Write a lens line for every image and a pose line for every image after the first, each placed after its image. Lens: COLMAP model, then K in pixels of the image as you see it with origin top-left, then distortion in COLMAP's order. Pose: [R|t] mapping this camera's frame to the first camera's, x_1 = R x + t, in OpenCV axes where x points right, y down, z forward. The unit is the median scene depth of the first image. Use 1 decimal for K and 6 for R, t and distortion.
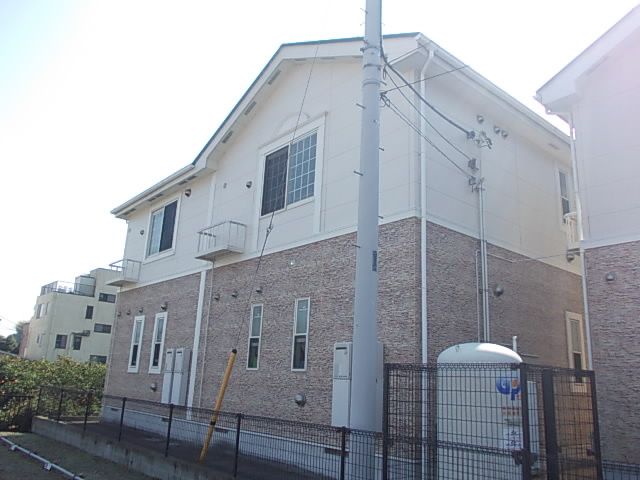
lens RADIAL K [[529.7, 0, 320.0], [0, 529.7, 240.0], [0, 0, 1]] dist [-0.033003, -0.013669]
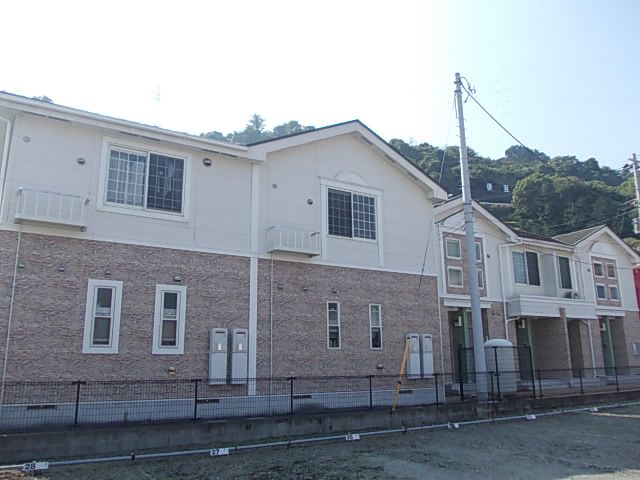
lens RADIAL K [[529.7, 0, 320.0], [0, 529.7, 240.0], [0, 0, 1]] dist [-0.033003, -0.013669]
pose [[0.147648, 0.180771, 0.972379, -1.497298], [-0.242157, 0.959838, -0.141670, 0.172748], [-0.958937, -0.214551, 0.185494, 0.819128]]
